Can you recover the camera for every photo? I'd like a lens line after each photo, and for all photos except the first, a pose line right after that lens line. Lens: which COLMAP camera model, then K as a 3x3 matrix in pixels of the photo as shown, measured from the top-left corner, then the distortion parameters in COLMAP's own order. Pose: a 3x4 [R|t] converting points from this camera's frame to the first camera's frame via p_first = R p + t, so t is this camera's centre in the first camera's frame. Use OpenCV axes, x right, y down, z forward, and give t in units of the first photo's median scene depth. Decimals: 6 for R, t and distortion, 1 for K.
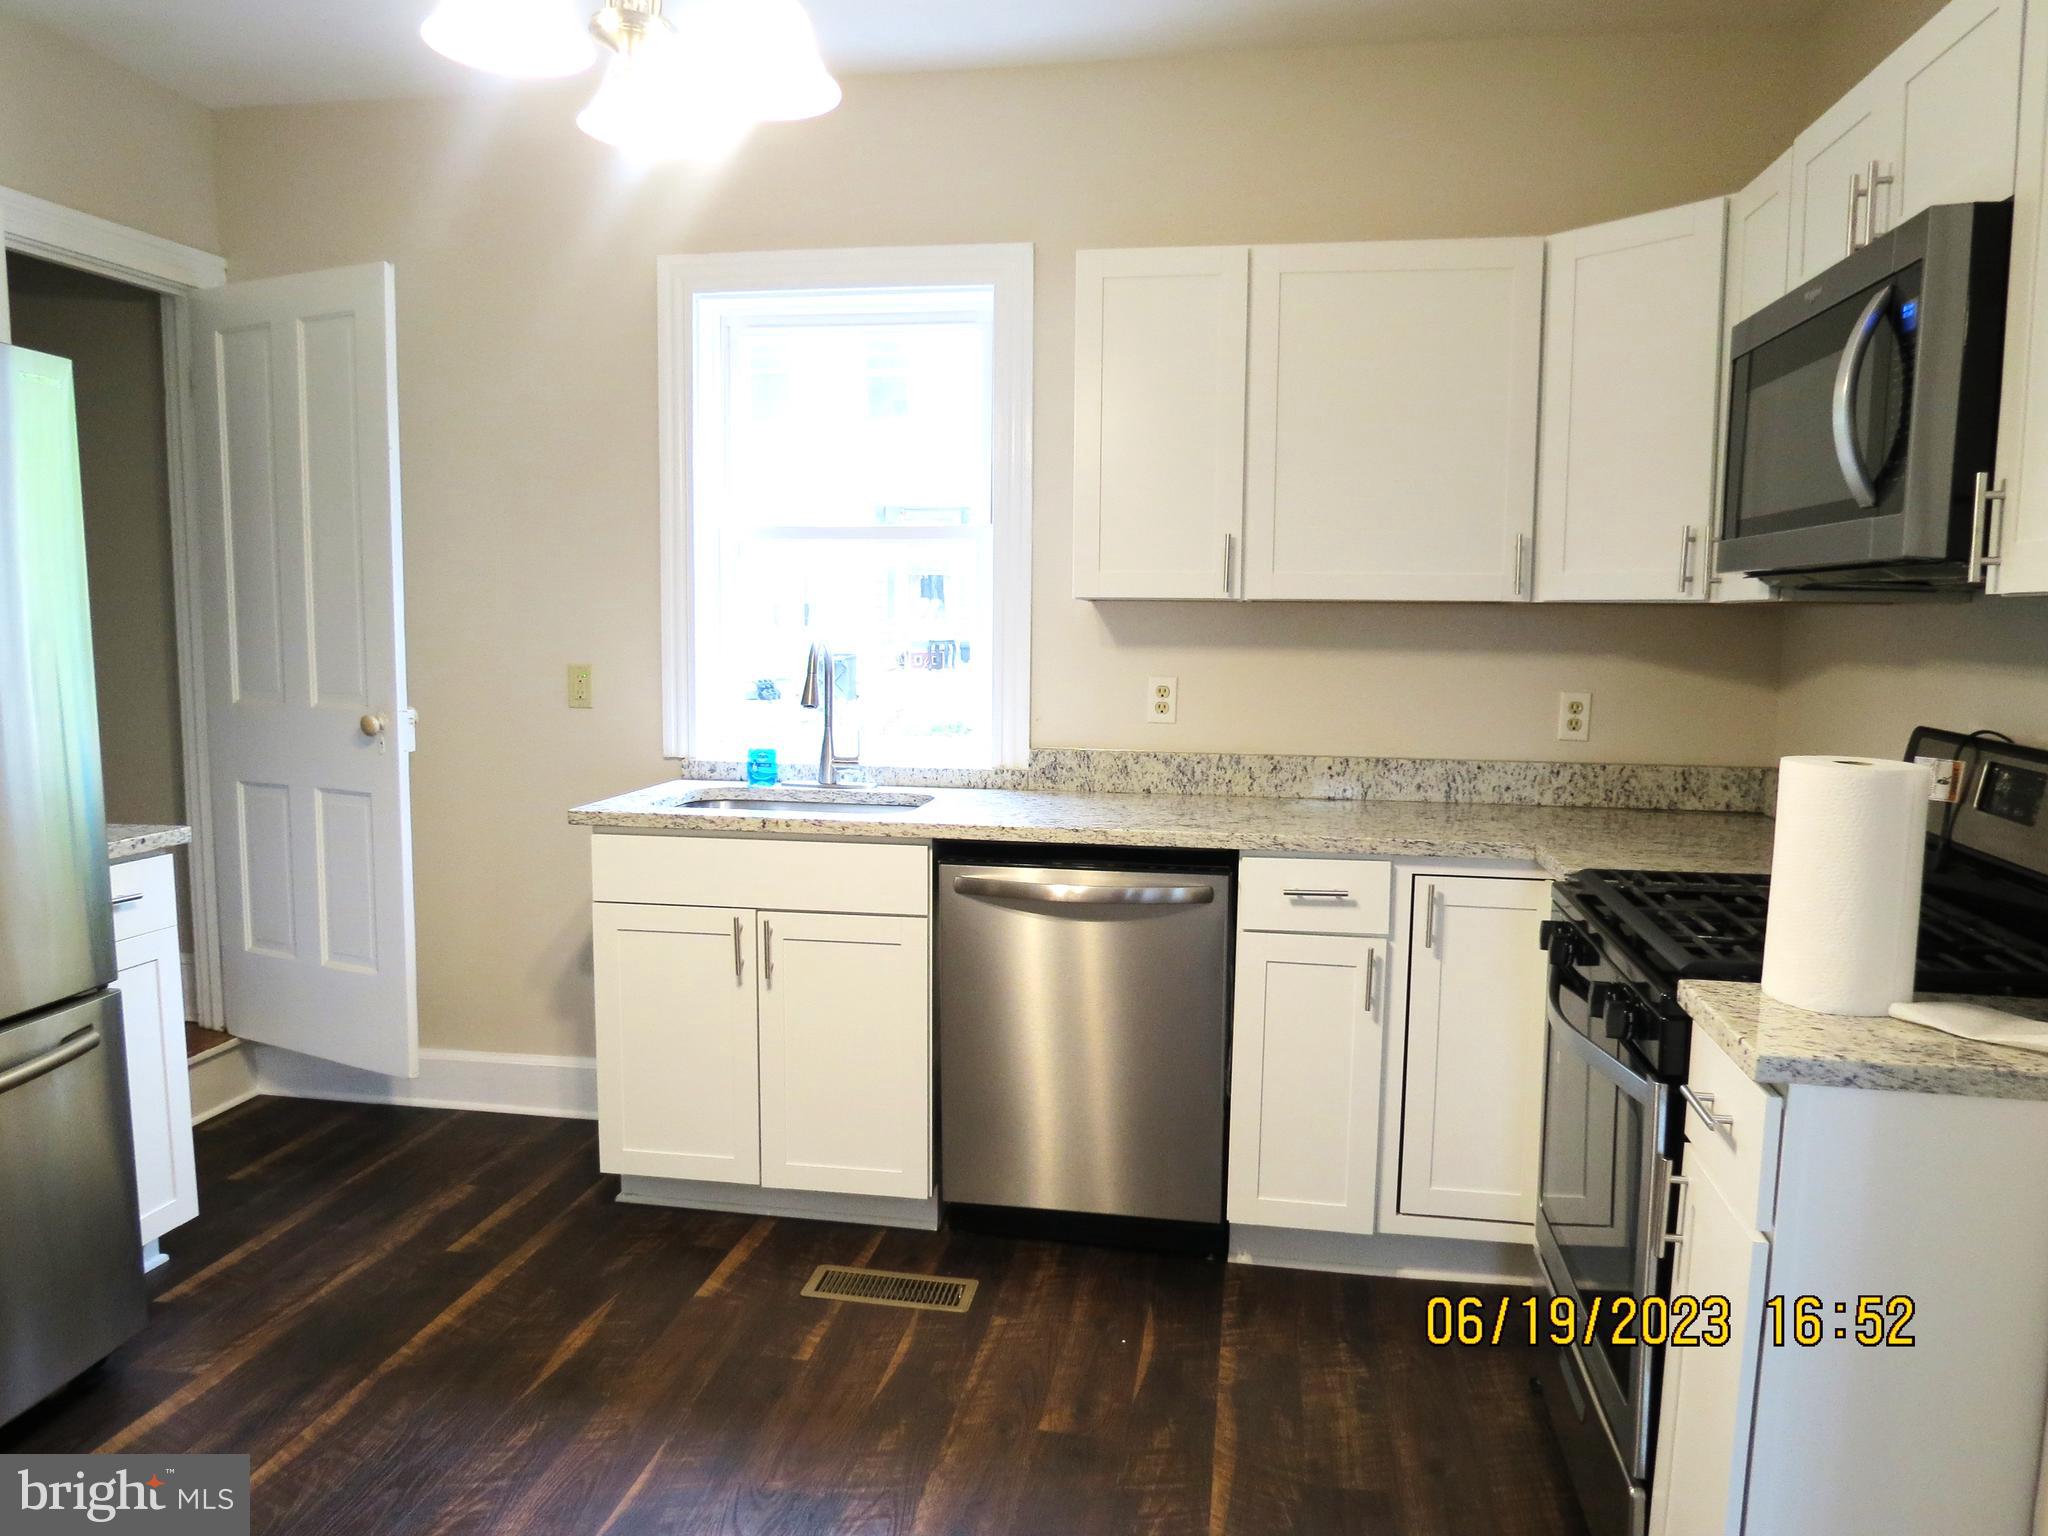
lens RADIAL K [[1451.9, 0, 1030.9], [0, 1451.9, 770.7], [0, 0, 1]] dist [-0.036987, 0.011325]
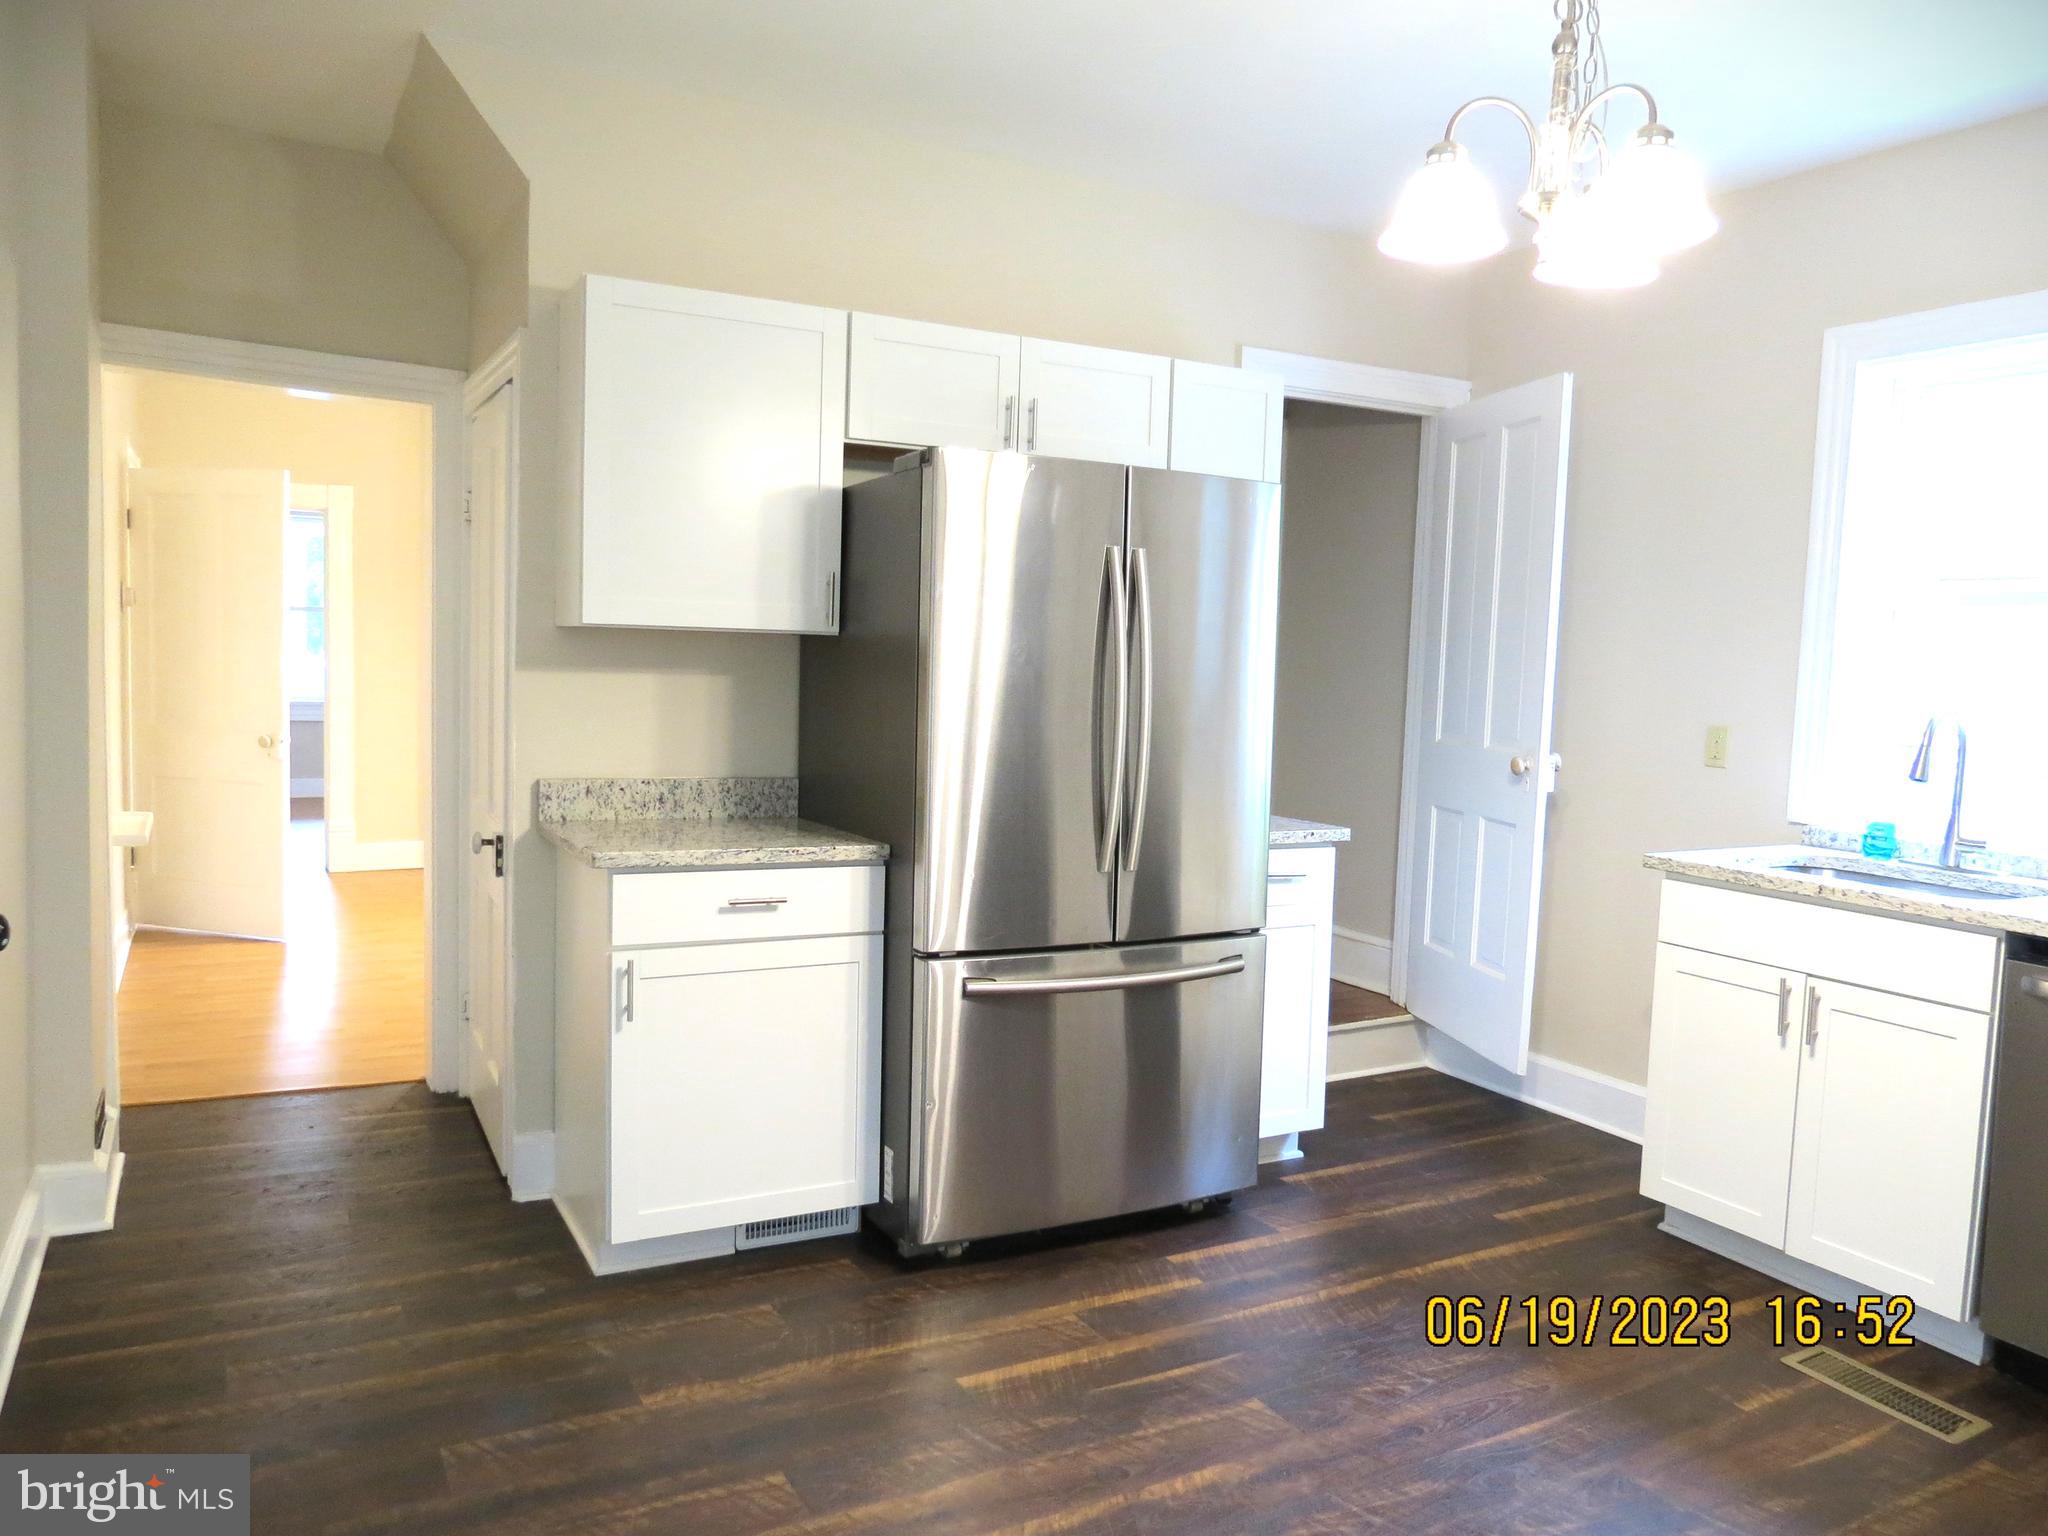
lens RADIAL K [[1451.9, 0, 1030.9], [0, 1451.9, 770.7], [0, 0, 1]] dist [-0.036987, 0.011325]
pose [[0.620907, 0.075256, -0.780264, 0.237431], [-0.110908, 0.993802, 0.007595, 0.007573], [0.775999, 0.081821, 0.625404, -0.048688]]
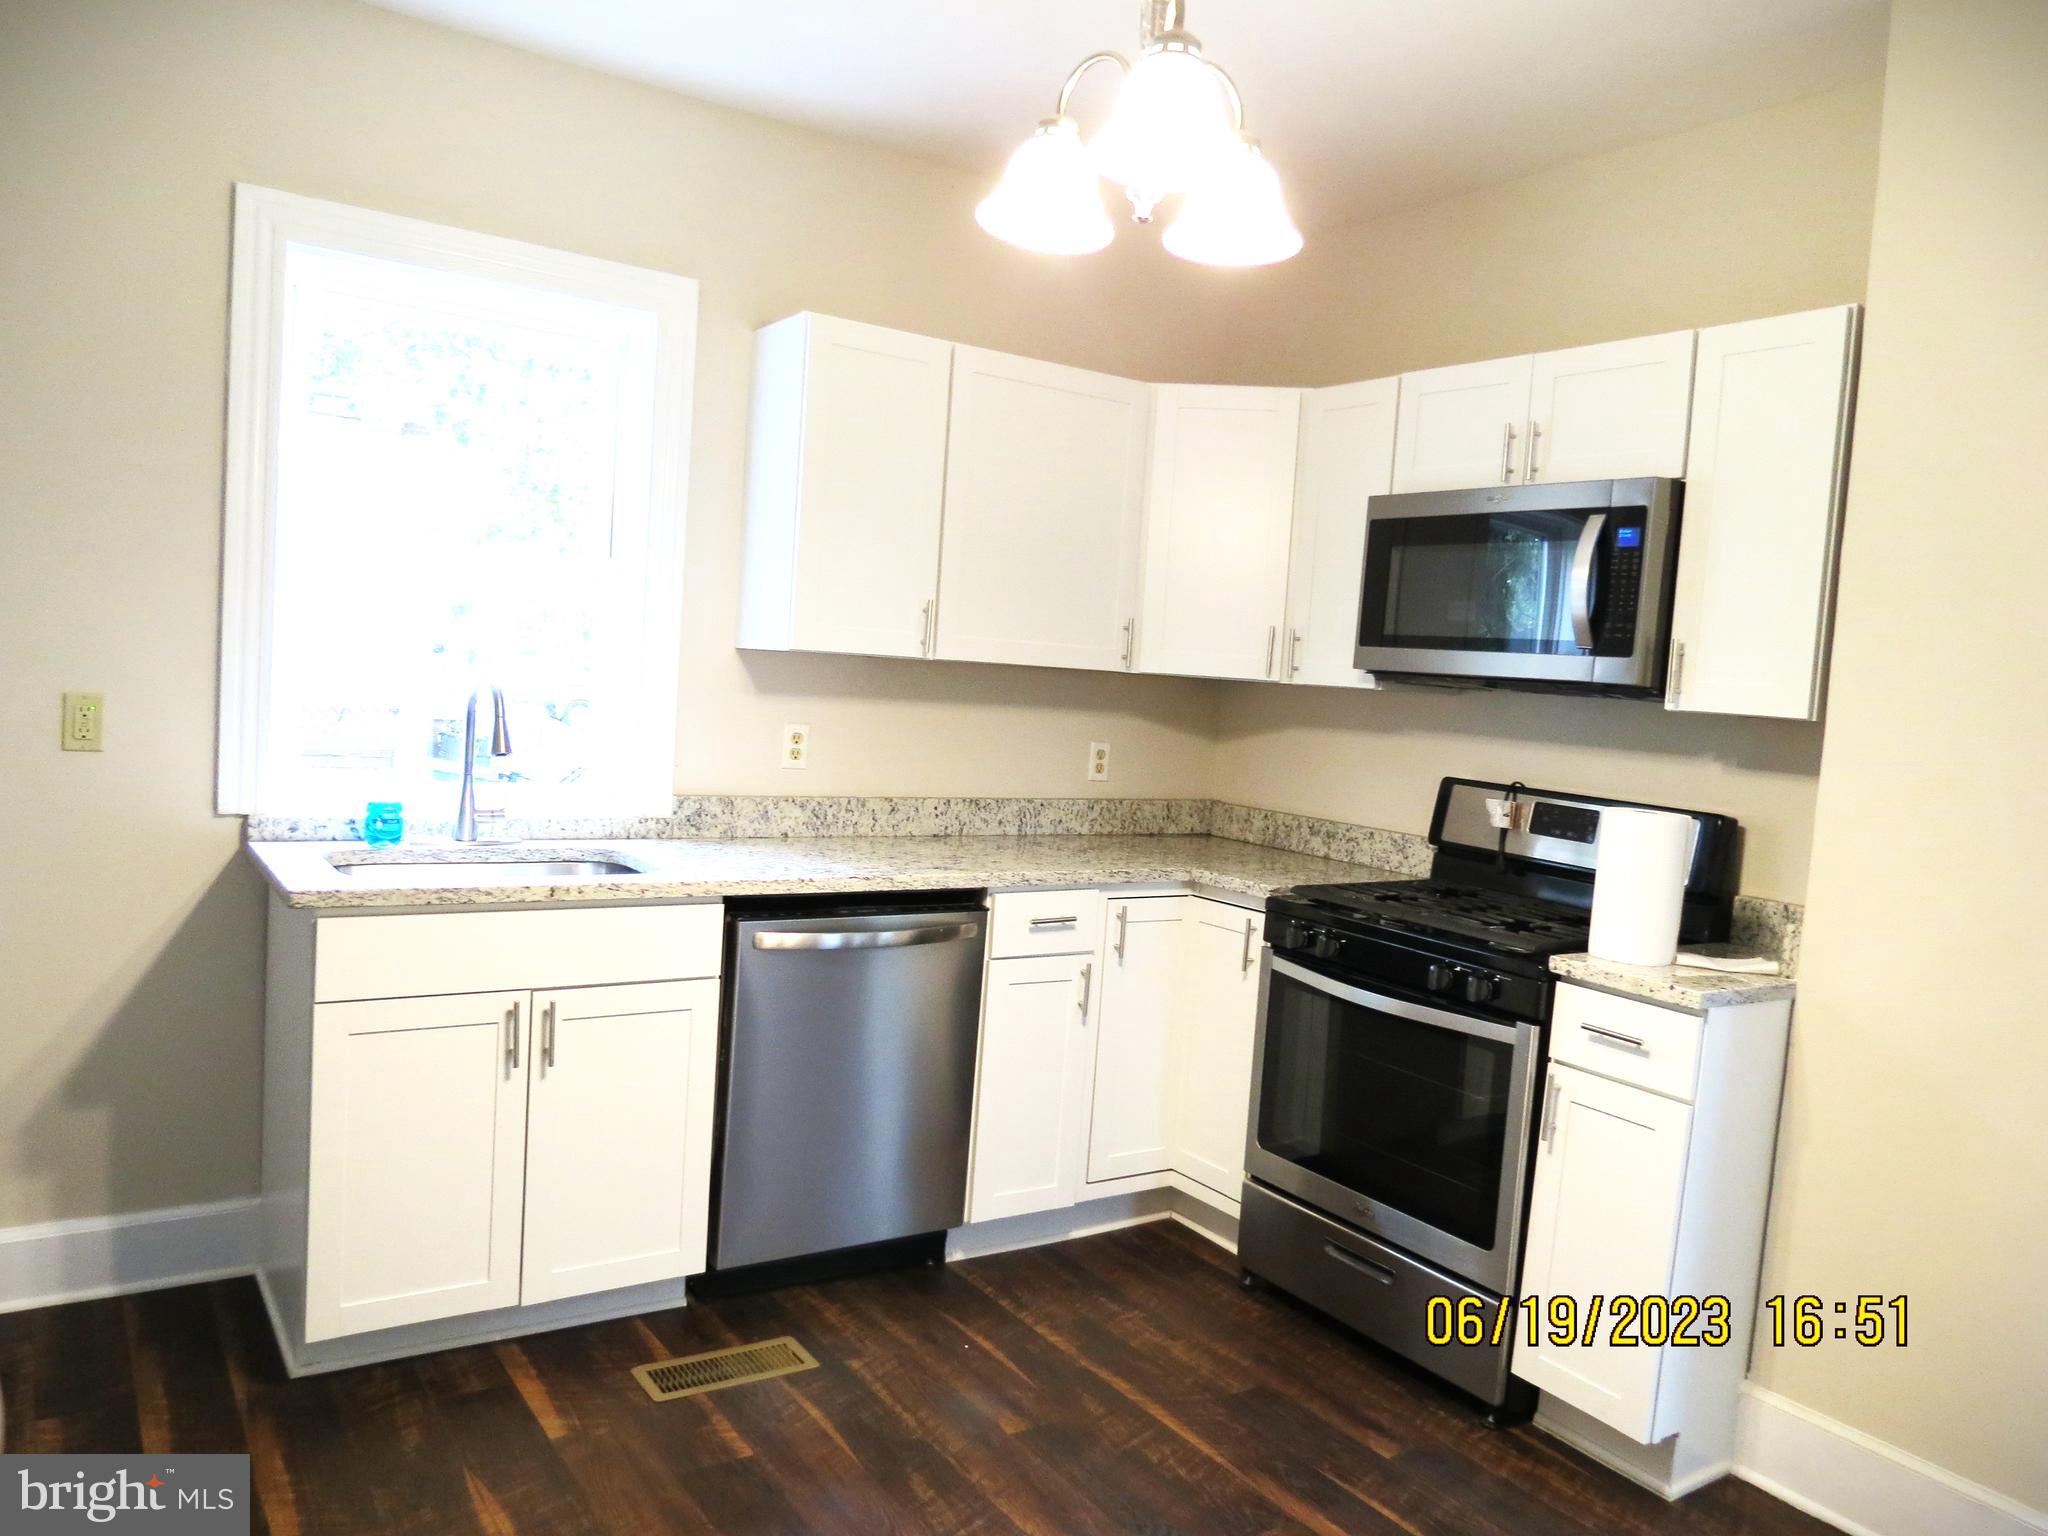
lens RADIAL K [[1451.9, 0, 1030.9], [0, 1451.9, 770.7], [0, 0, 1]] dist [-0.036987, 0.011325]
pose [[0.722493, -0.008982, 0.691320, -0.564394], [0.012605, 0.999921, -0.000182, -0.032589], [-0.691263, 0.008845, 0.722549, 0.154125]]
